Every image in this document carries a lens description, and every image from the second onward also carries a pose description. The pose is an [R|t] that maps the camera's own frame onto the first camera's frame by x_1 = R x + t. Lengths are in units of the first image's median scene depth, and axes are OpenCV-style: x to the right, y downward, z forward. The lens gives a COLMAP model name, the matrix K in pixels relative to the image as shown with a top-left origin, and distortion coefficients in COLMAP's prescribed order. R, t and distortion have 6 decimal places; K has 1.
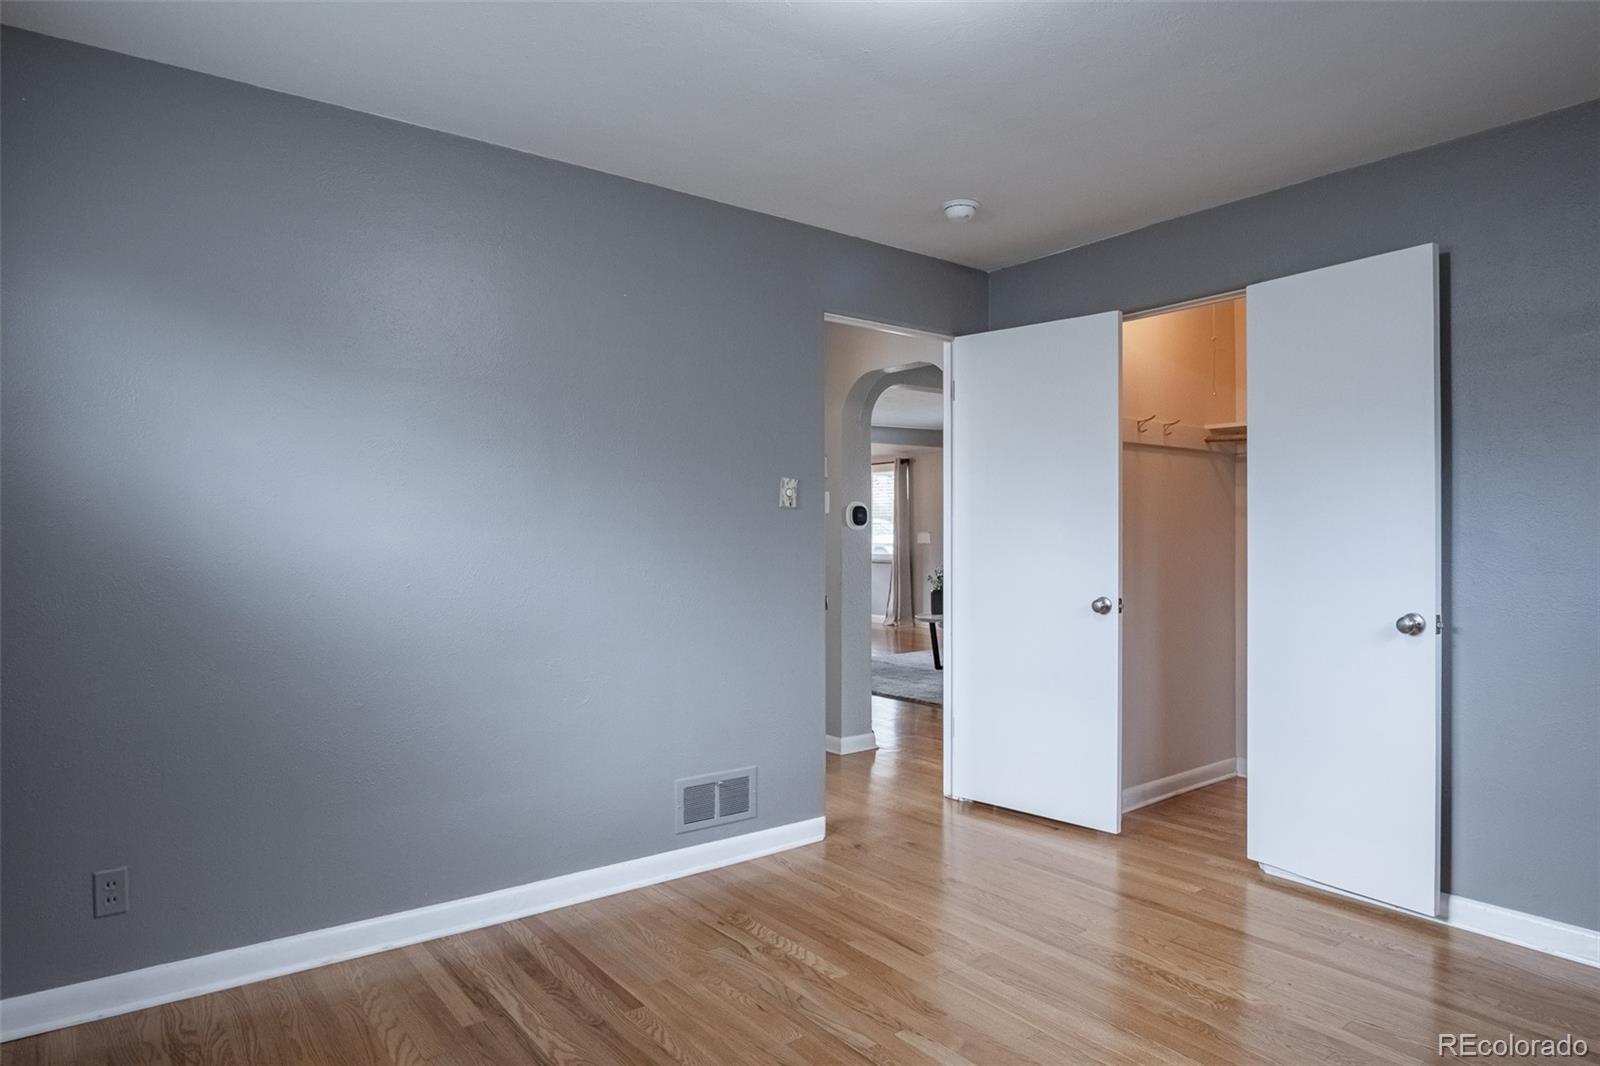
lens RADIAL K [[929.1, 0, 805.5], [0, 929.1, 534.4], [0, 0, 1]] dist [-0.027648, 0.000832]
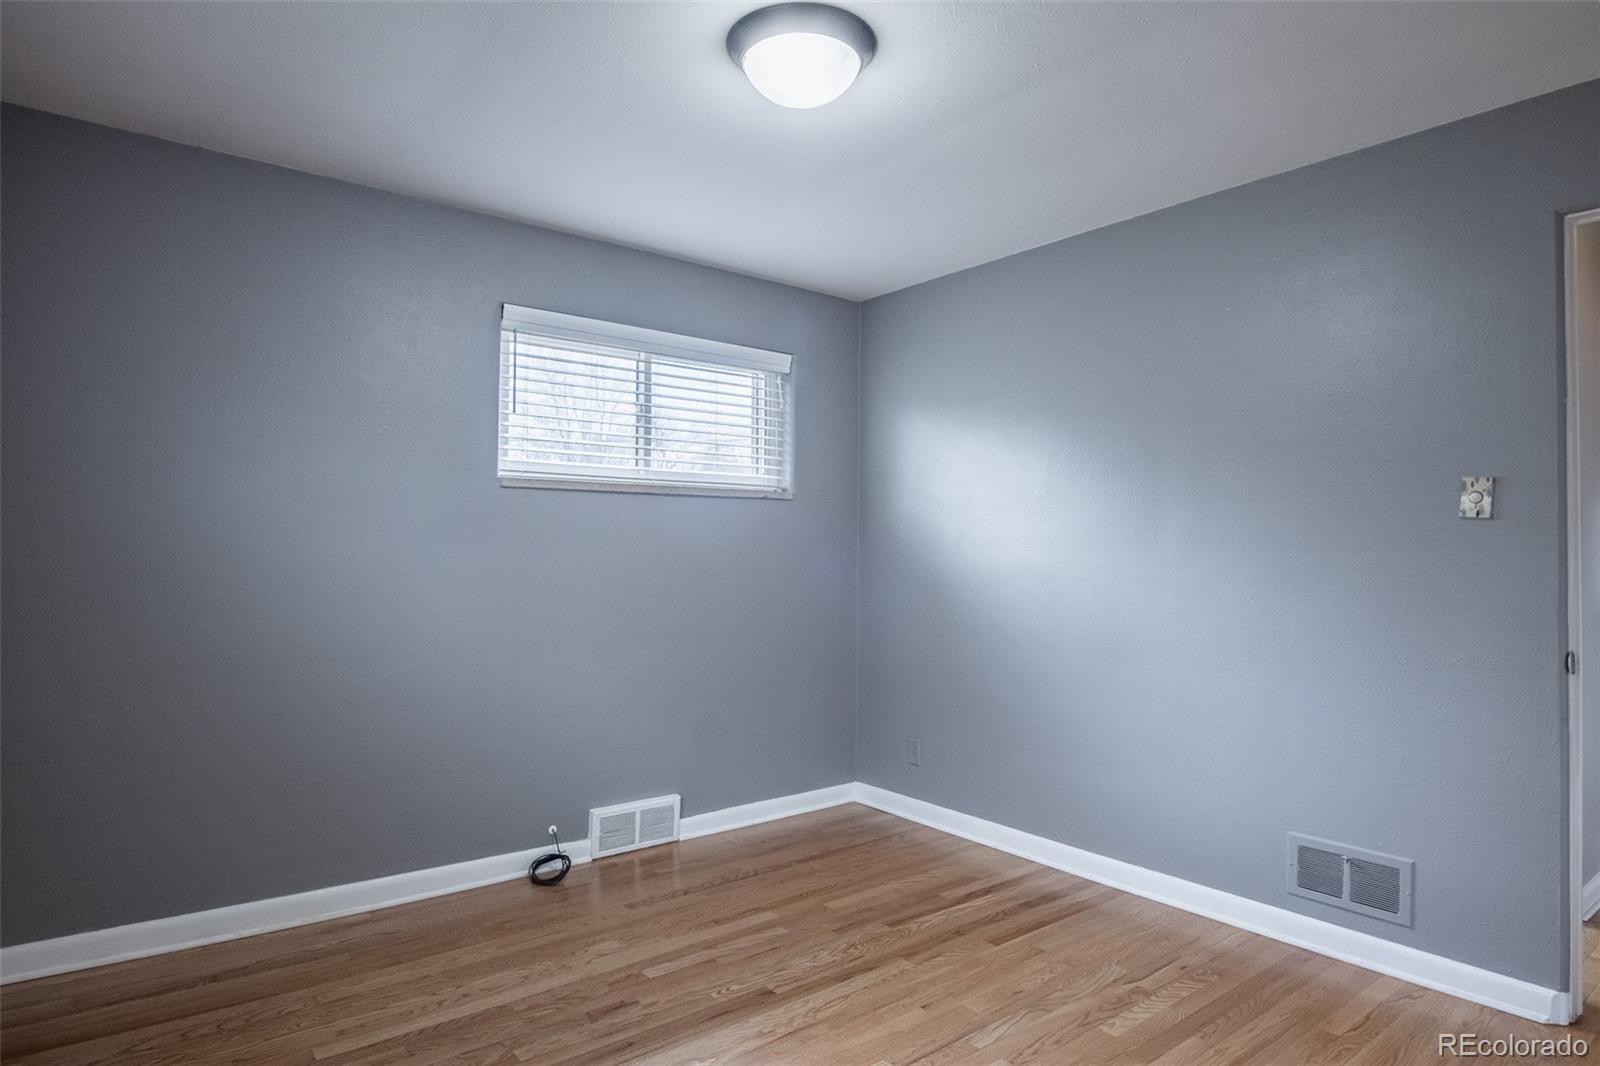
lens RADIAL K [[913.2, 0, 795.0], [0, 913.2, 532.3], [0, 0, 1]] dist [-0.027771, 0.004007]
pose [[0.019078, -0.019061, -0.999636, 0.857142], [-0.008409, 0.999780, -0.019224, -0.000601], [0.999783, 0.008773, 0.018914, 0.605583]]
